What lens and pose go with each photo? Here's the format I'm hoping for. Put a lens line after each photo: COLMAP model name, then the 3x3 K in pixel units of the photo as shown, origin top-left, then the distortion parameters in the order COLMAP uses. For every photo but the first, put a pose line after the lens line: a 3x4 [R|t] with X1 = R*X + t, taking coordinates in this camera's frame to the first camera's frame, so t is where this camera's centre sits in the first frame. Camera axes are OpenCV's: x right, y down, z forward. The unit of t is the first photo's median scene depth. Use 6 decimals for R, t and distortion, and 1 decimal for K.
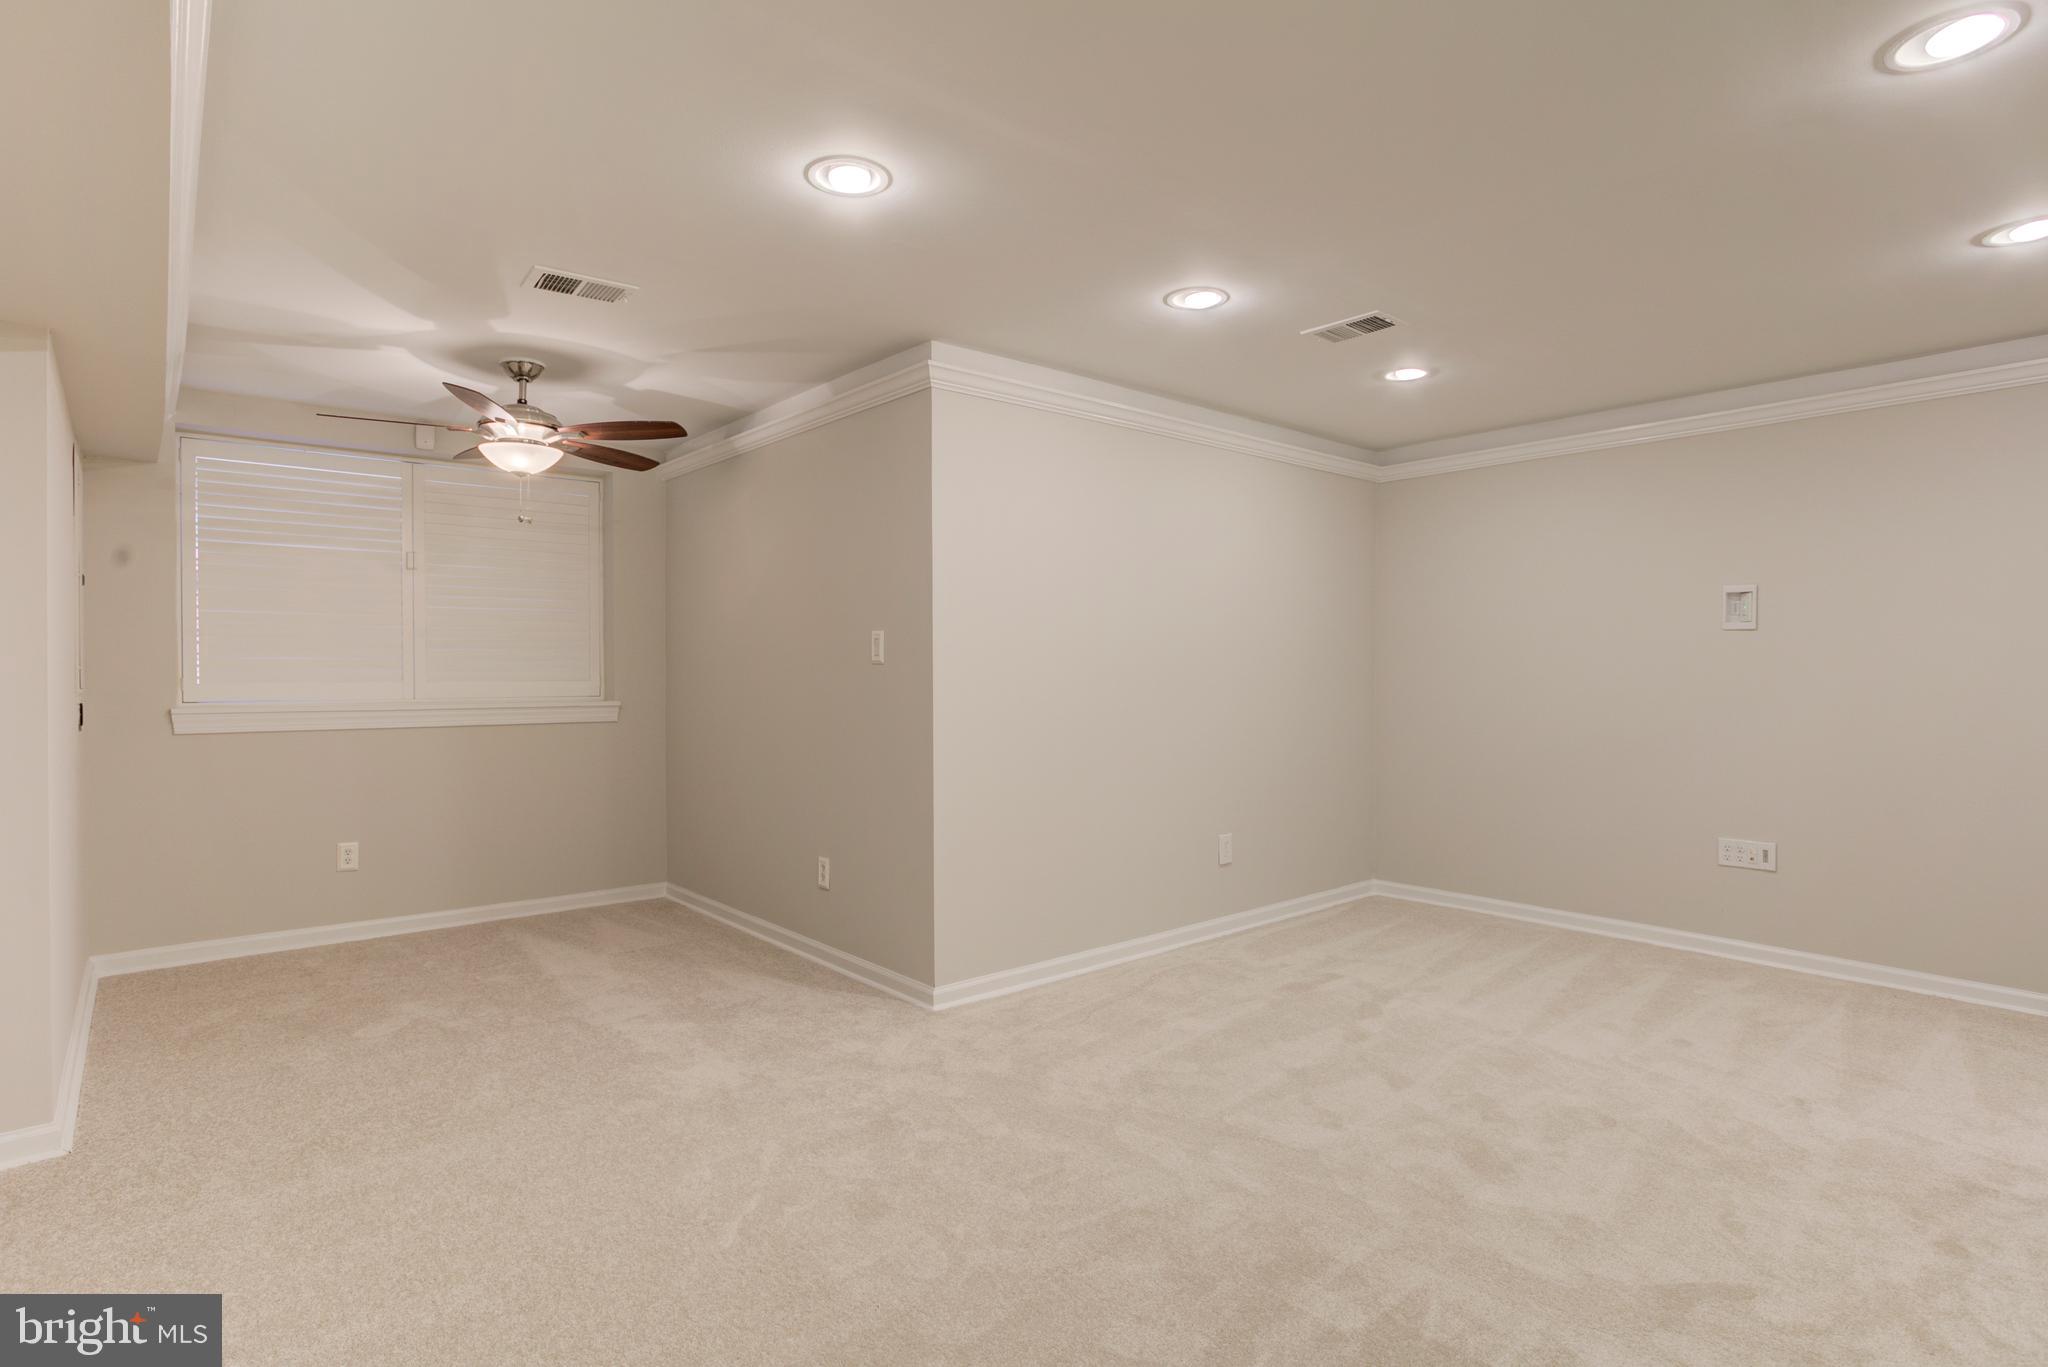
lens RADIAL K [[1047.0, 0, 1044.4], [0, 1047.0, 685.1], [0, 0, 1]] dist [-0.002476, -0.000592]
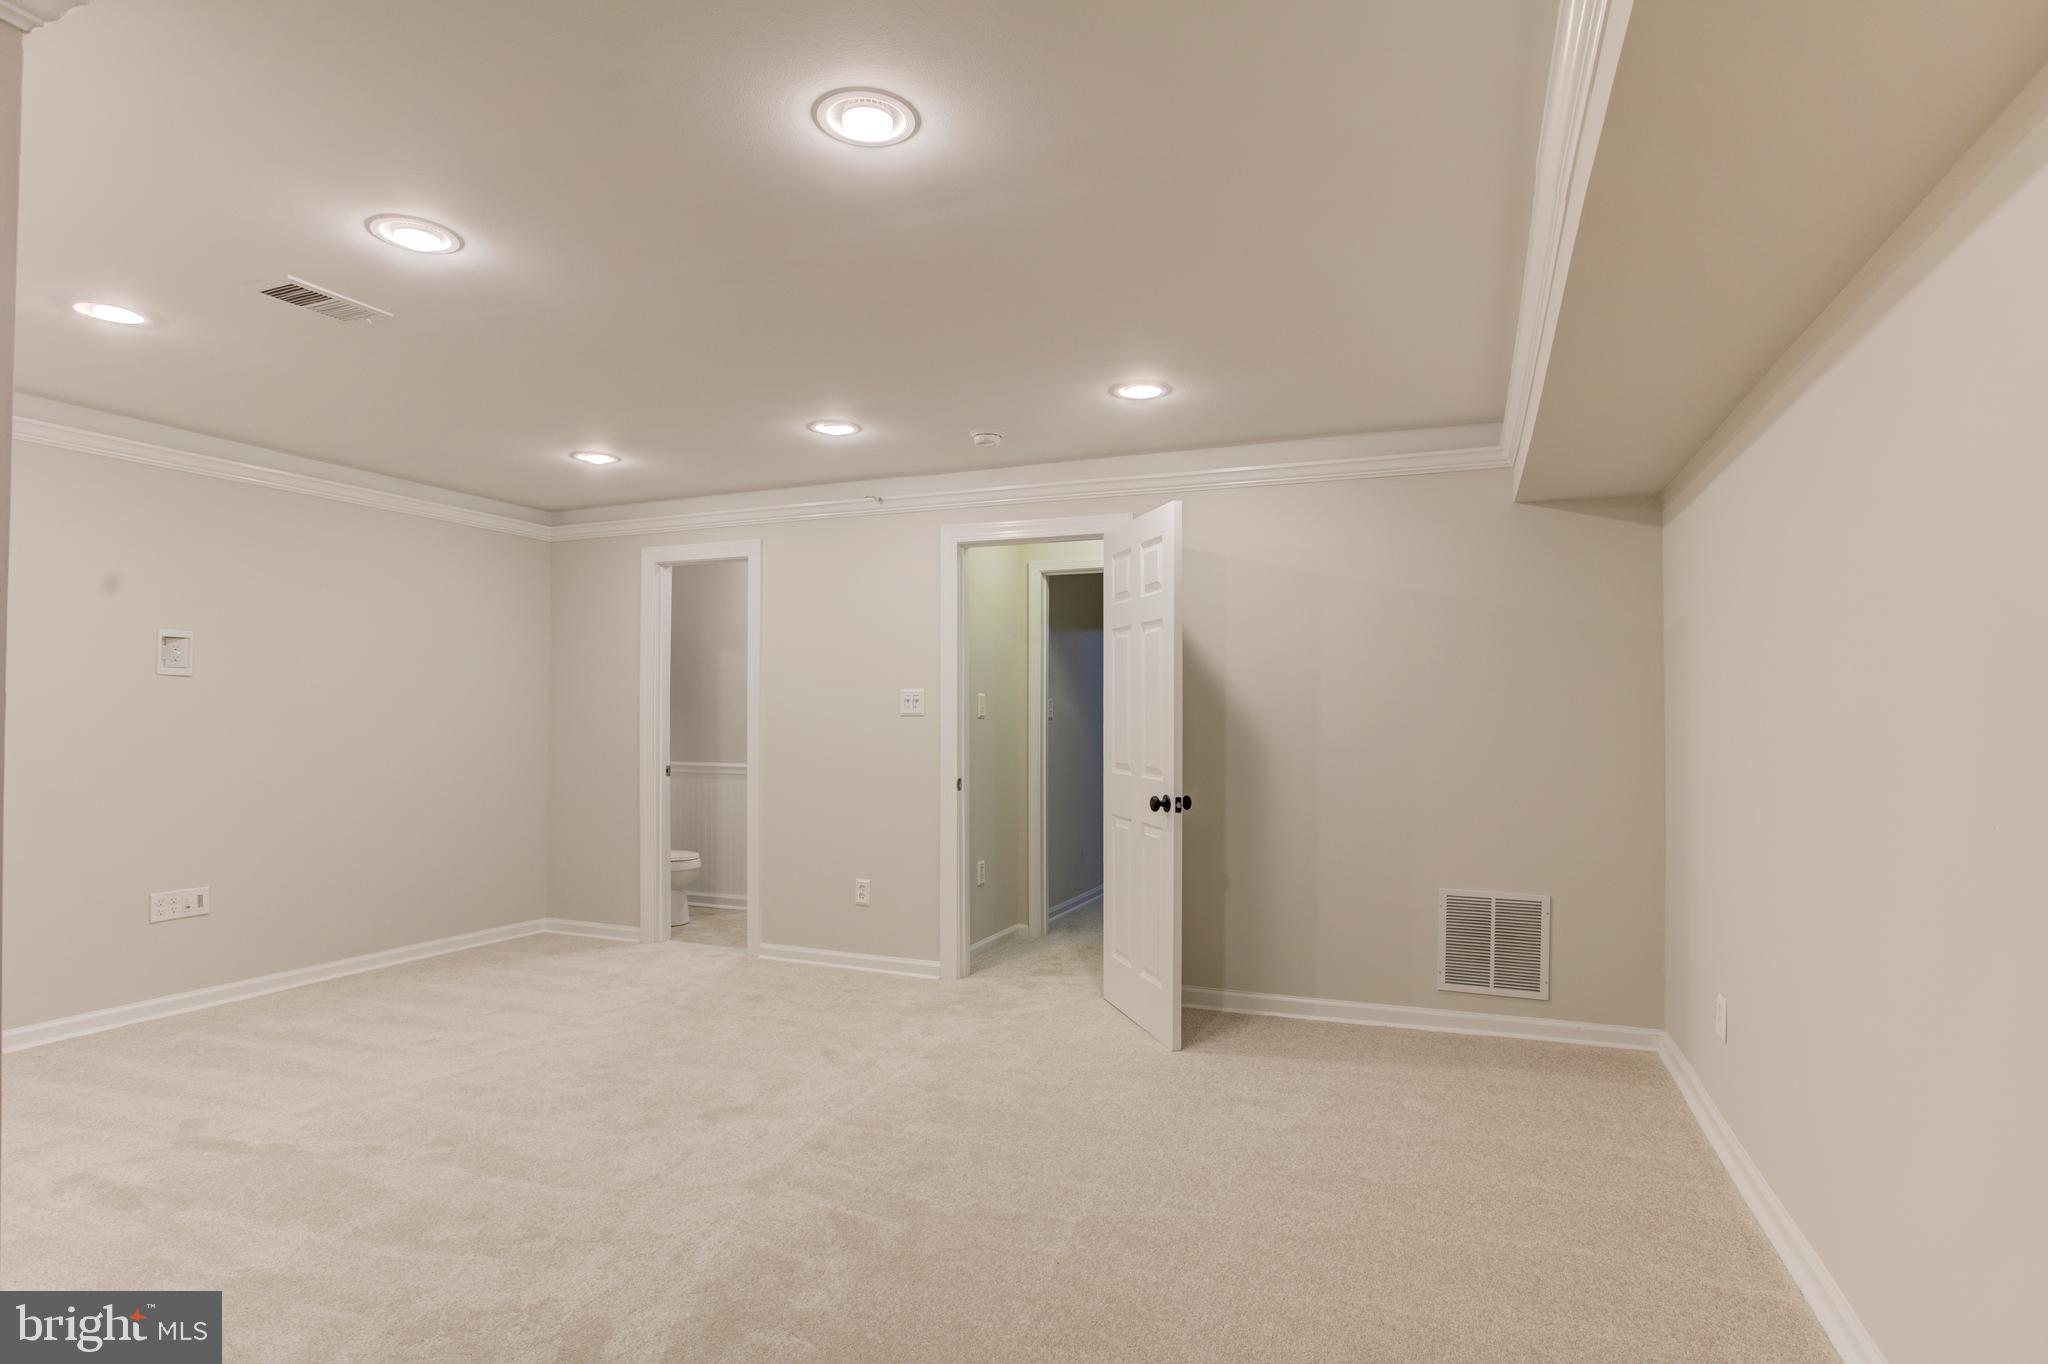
lens RADIAL K [[1047.0, 0, 1044.4], [0, 1047.0, 683.6], [0, 0, 1]] dist [-0.002476, -0.000592]
pose [[-0.449579, 0.023821, 0.892923, -0.603236], [0.007021, 0.999708, -0.023135, -0.018058], [-0.893213, -0.004132, -0.449614, 0.749090]]
